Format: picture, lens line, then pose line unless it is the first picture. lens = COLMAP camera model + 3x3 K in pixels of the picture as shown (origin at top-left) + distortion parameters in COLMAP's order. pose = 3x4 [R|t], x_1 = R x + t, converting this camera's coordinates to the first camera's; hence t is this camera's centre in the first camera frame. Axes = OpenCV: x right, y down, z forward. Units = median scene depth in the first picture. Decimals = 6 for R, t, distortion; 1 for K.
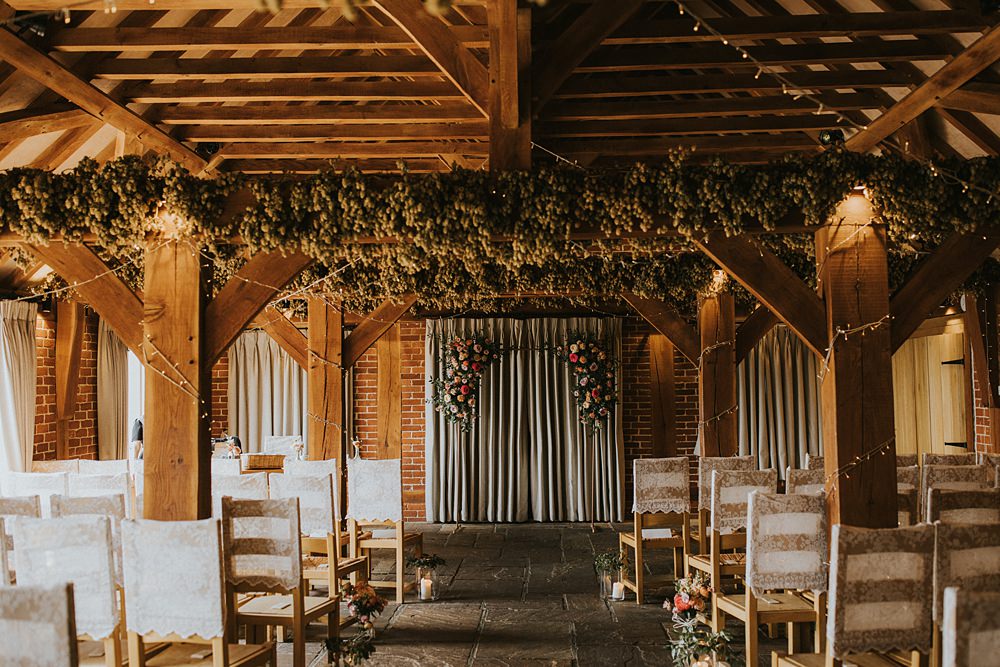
lens RADIAL K [[992.0, 0, 500.0], [0, 992.0, 333.5], [0, 0, 1]] dist [-0.012814, -0.015195]
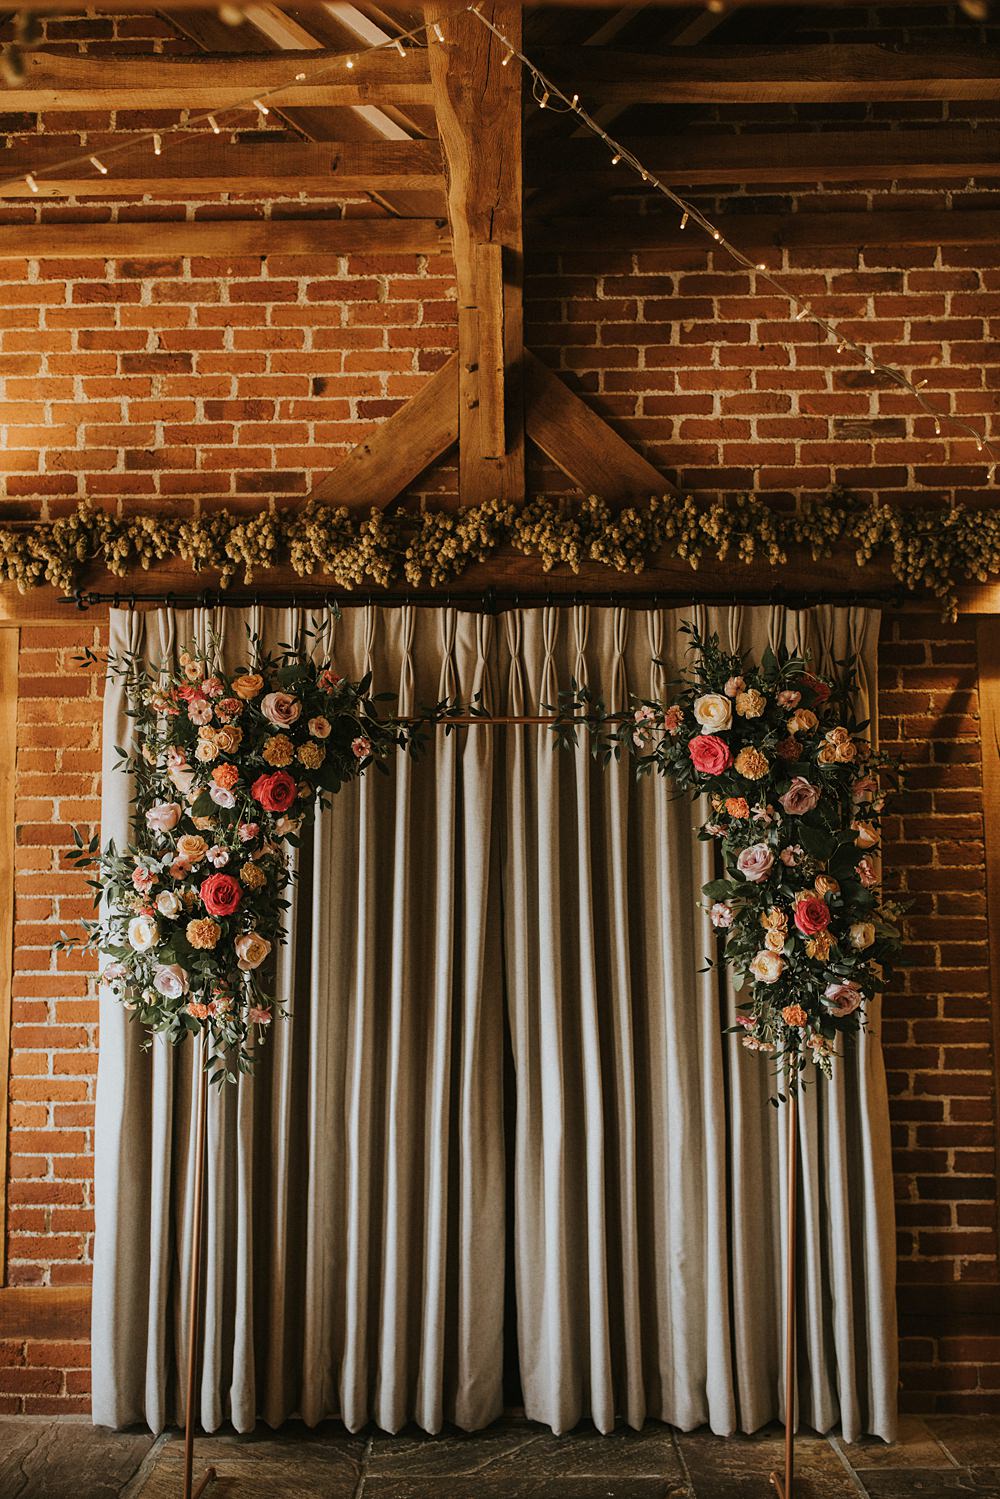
lens RADIAL K [[1487.0, 0, 500.0], [0, 1487.0, 749.5], [0, 0, 1]] dist [-0.012814, -0.015195]
pose [[0.999850, 0.007048, 0.015831, 0.020579], [-0.006749, 0.999800, -0.018847, 0.028443], [-0.015961, 0.018738, 0.999697, 0.632284]]
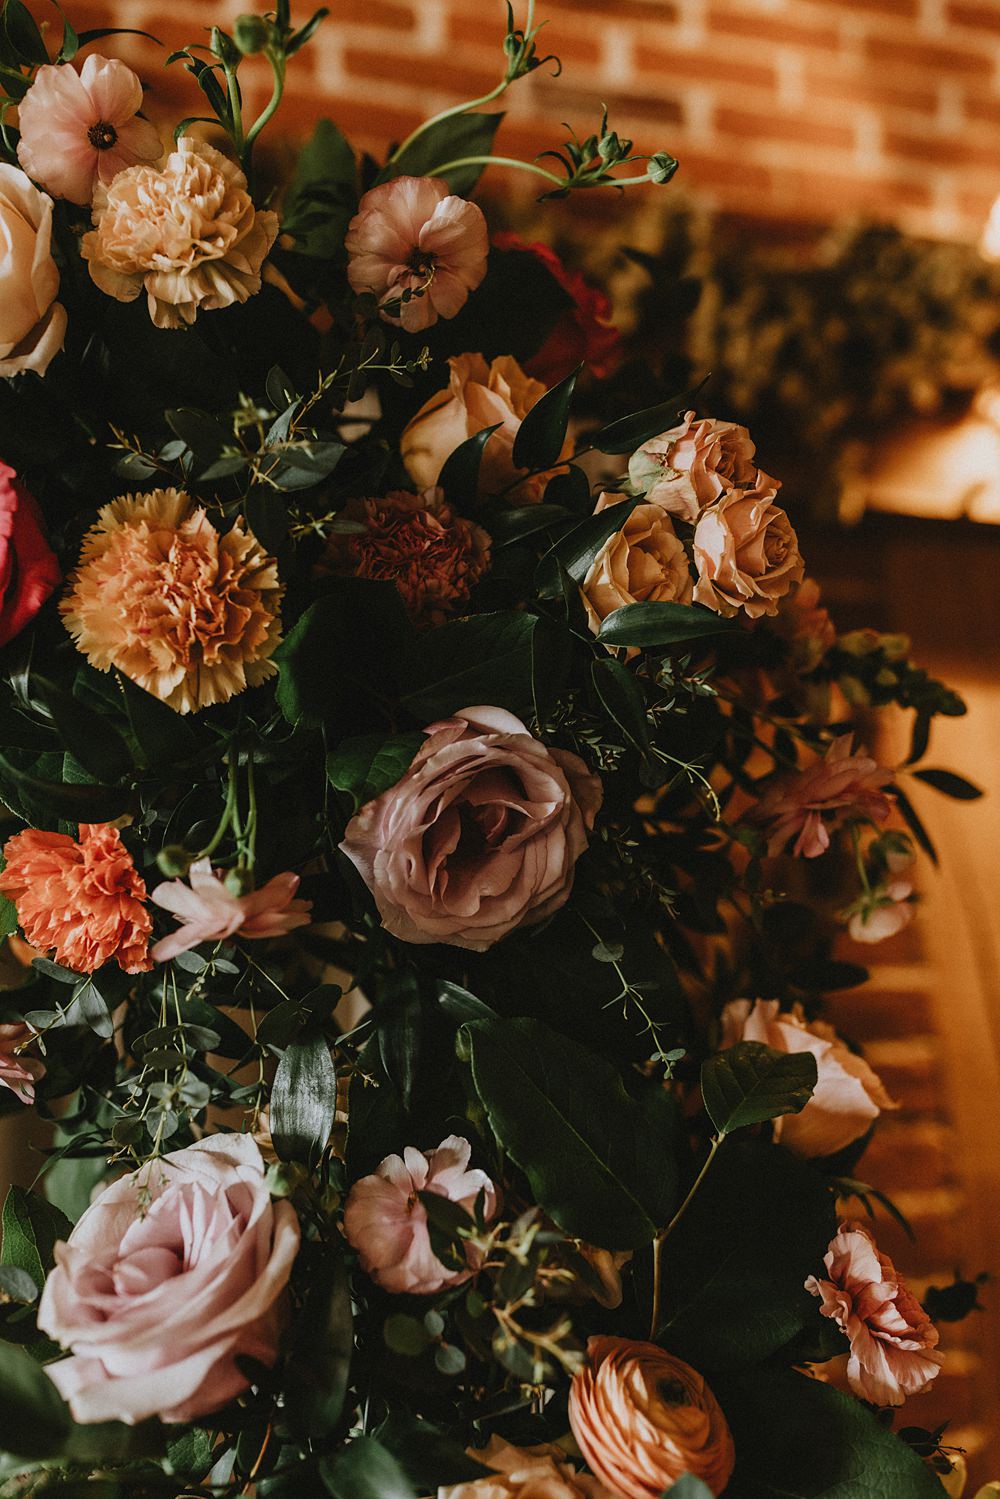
lens RADIAL K [[1487.0, 0, 500.0], [0, 1487.0, 749.5], [0, 0, 1]] dist [-0.012814, -0.015195]
pose [[0.962211, 0.062461, 0.265045, 0.077101], [-0.004428, 0.976797, -0.214121, 0.040286], [-0.272270, 0.204856, 0.940161, 0.901009]]
